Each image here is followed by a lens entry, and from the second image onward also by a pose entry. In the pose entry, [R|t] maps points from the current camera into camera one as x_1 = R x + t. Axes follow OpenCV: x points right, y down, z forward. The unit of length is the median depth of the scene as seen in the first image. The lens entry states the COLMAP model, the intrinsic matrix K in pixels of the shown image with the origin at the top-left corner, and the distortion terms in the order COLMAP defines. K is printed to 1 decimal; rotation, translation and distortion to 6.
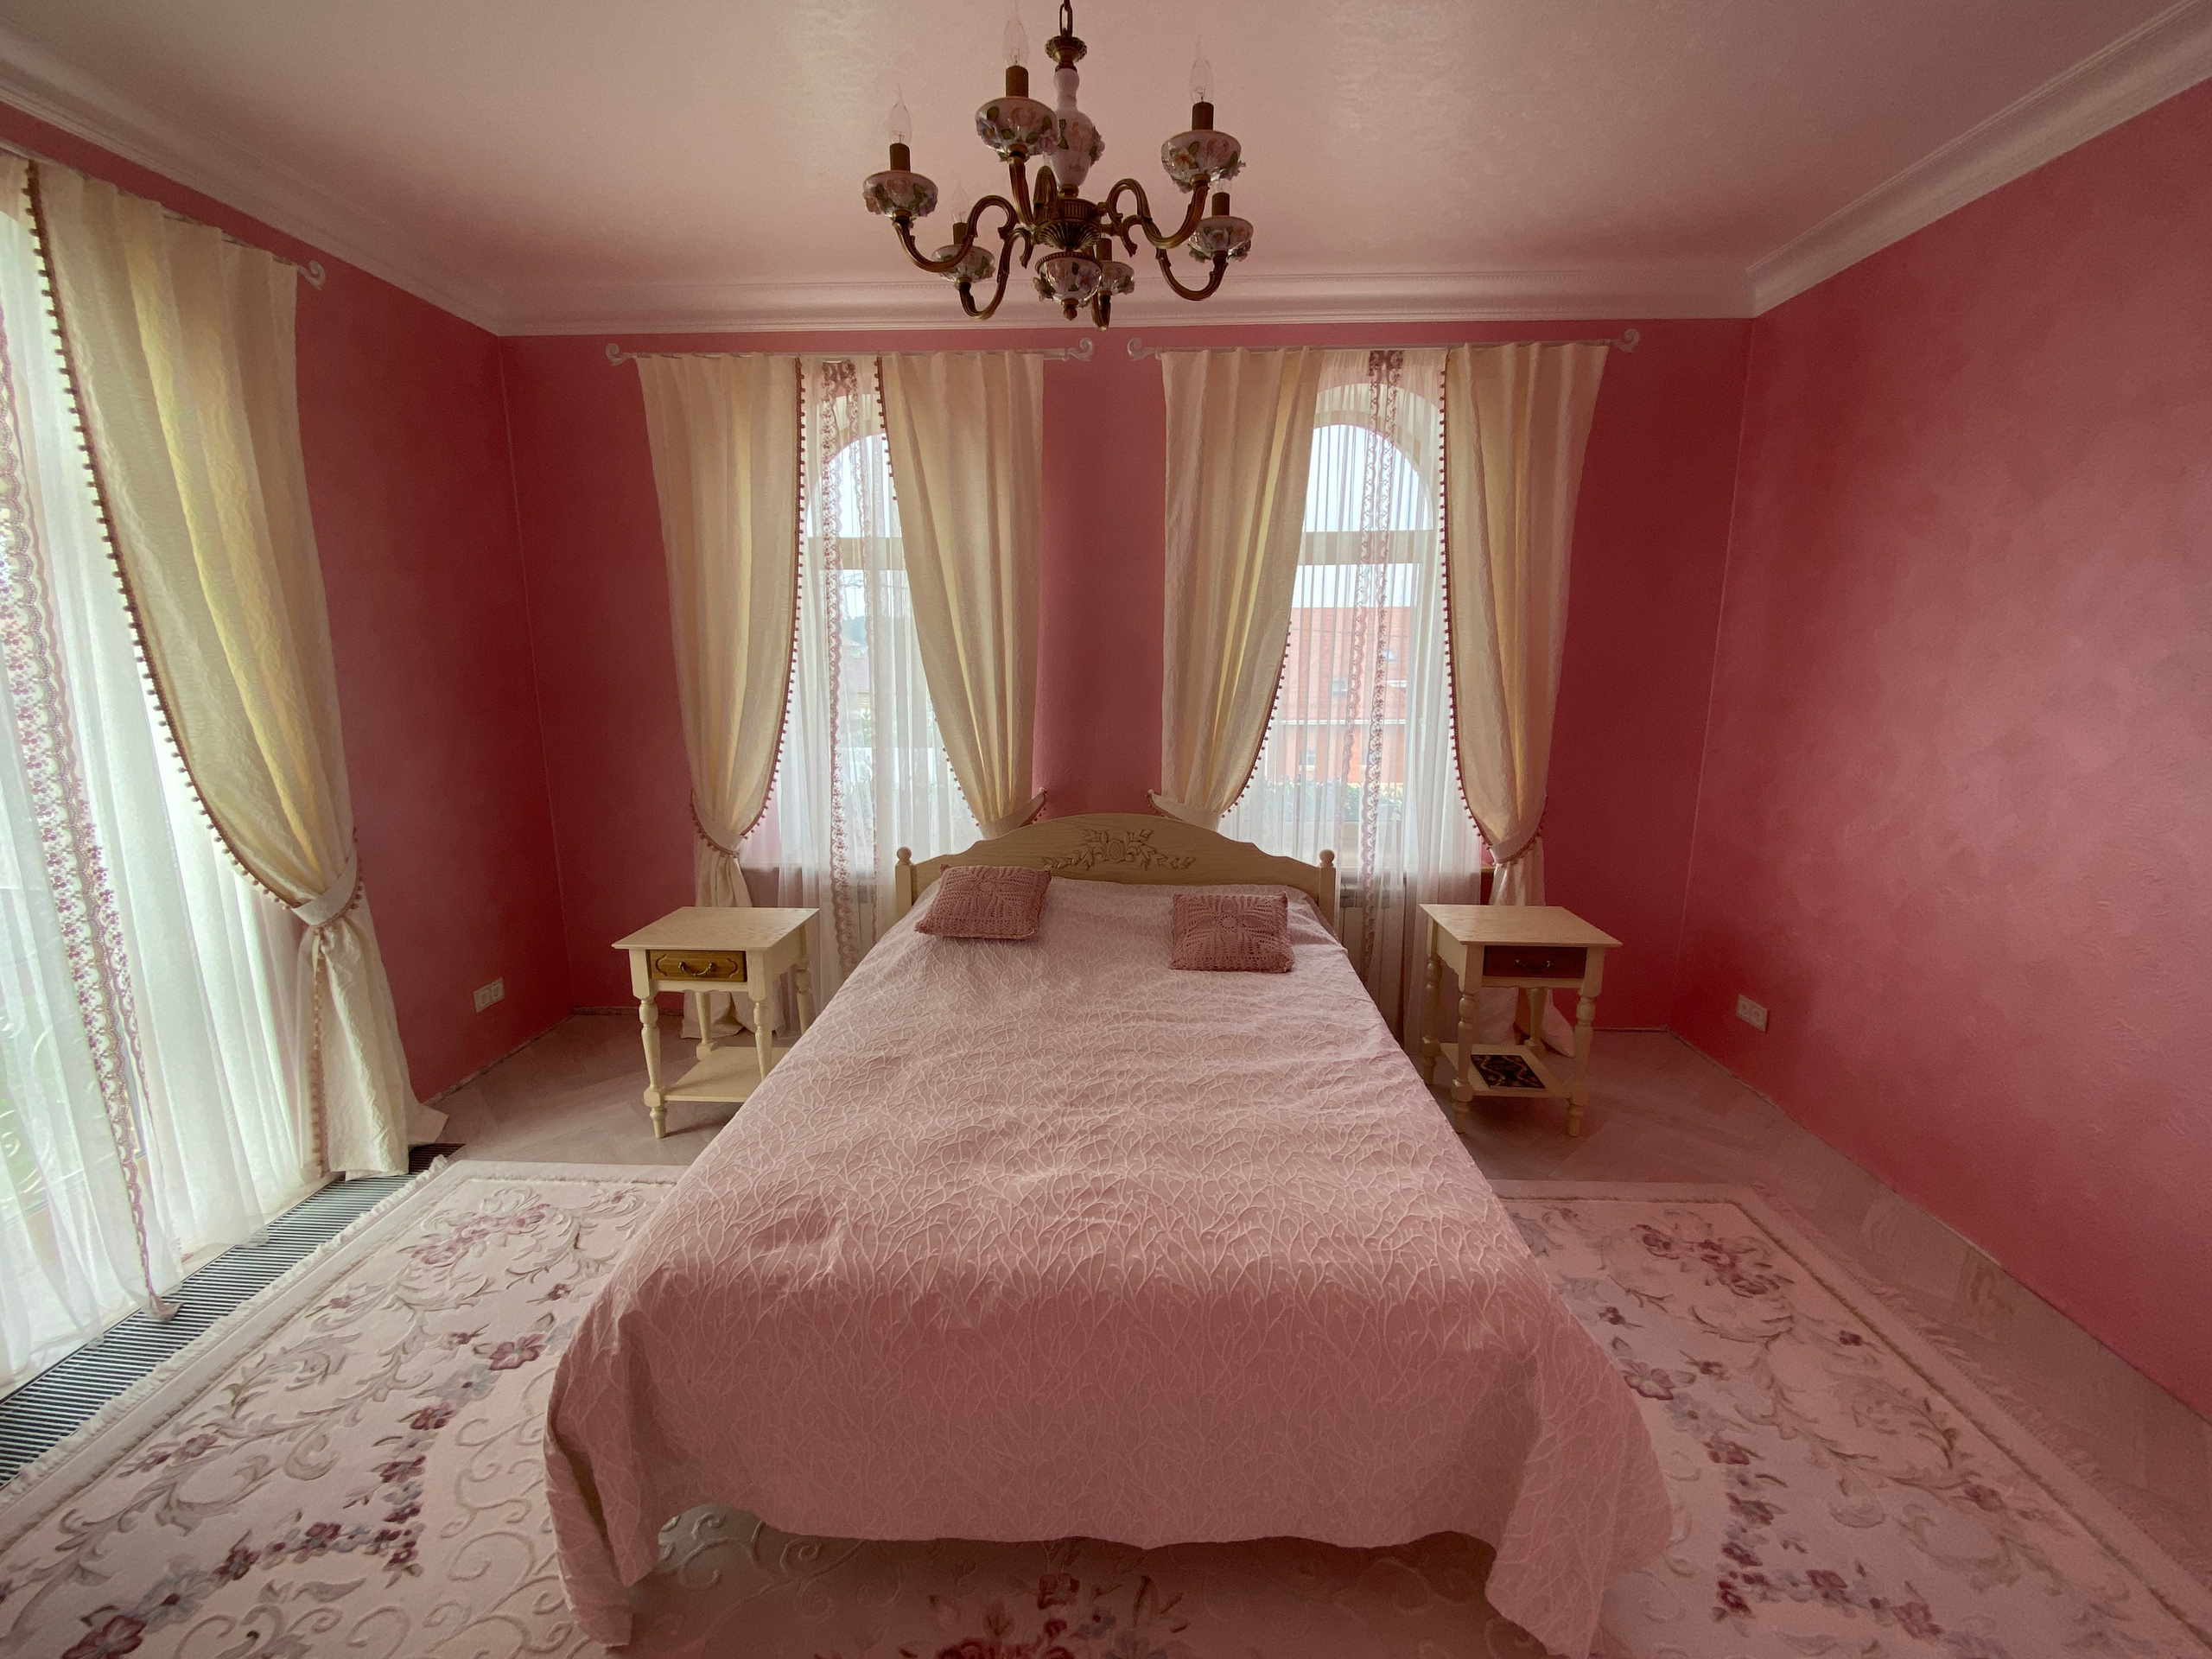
lens RADIAL K [[827.7, 0, 1106.0], [0, 827.7, 829.5], [0, 0, 1]] dist [0.013770, -0.013534]
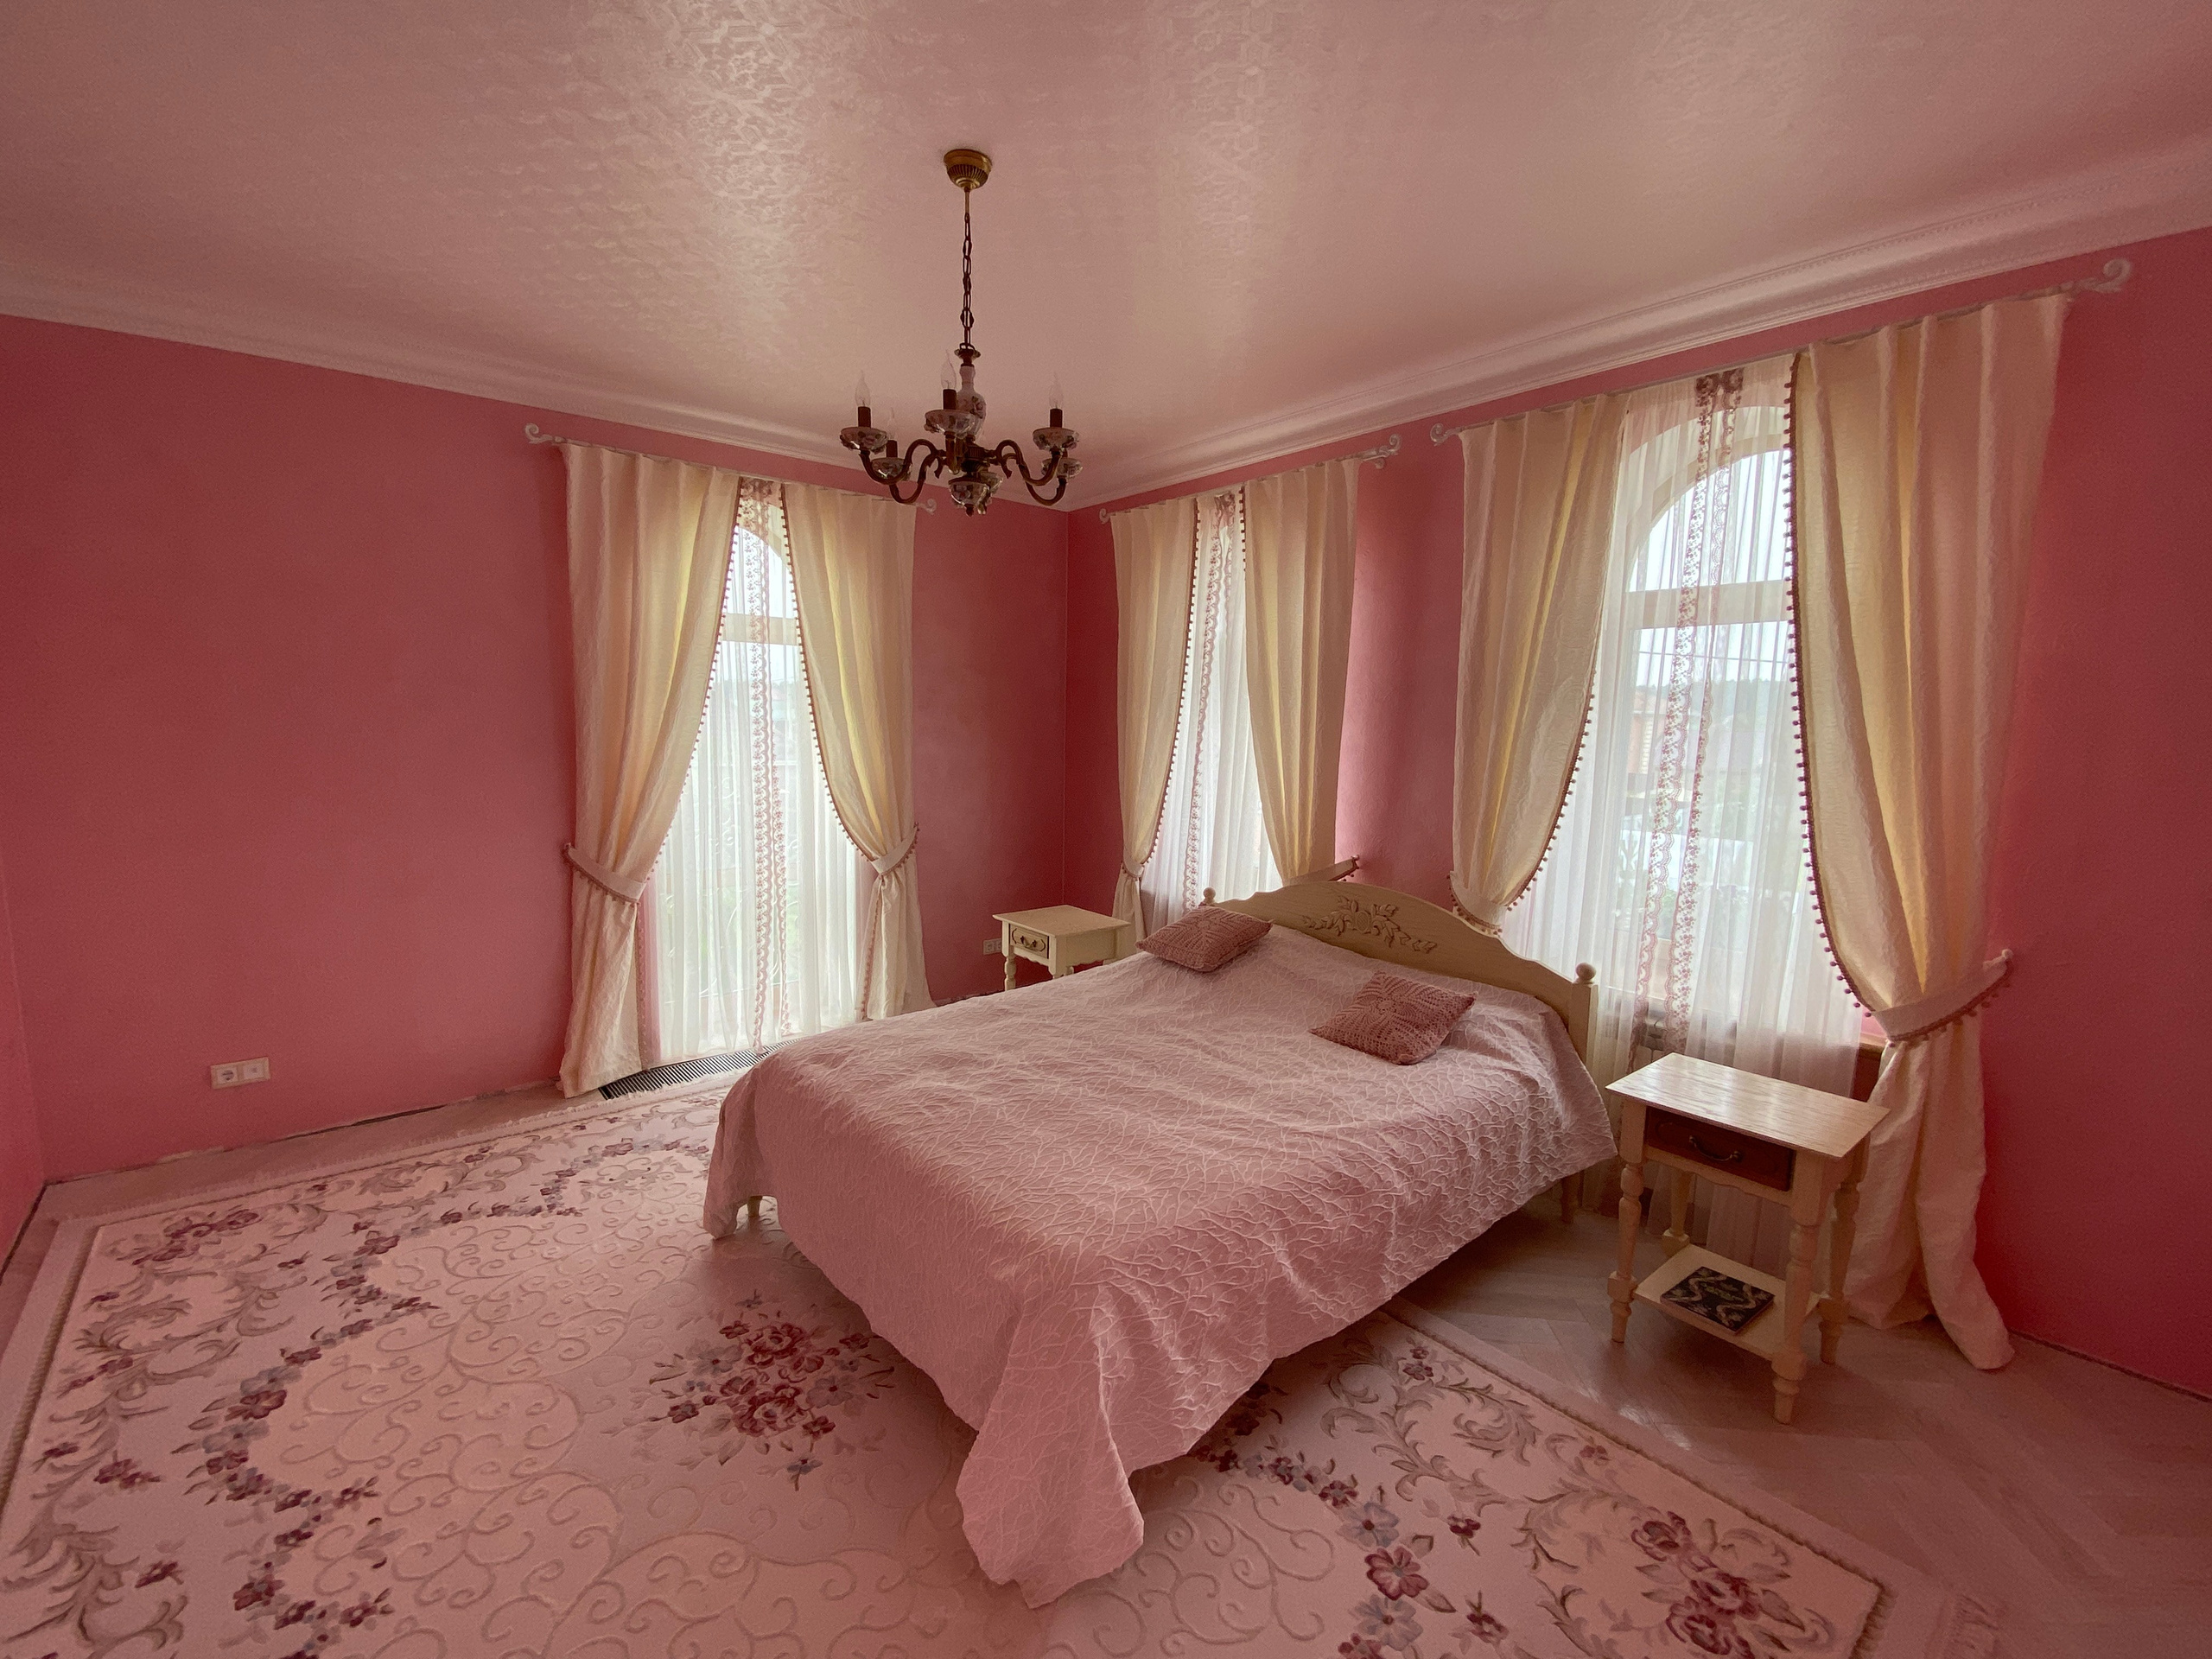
lens RADIAL K [[827.7, 0, 1106.0], [0, 827.7, 829.5], [0, 0, 1]] dist [0.013770, -0.013534]
pose [[0.716065, 0.102909, -0.690406, 0.488570], [-0.160171, 0.986906, -0.019020, -0.015492], [0.679408, 0.124203, 0.723172, 0.044591]]
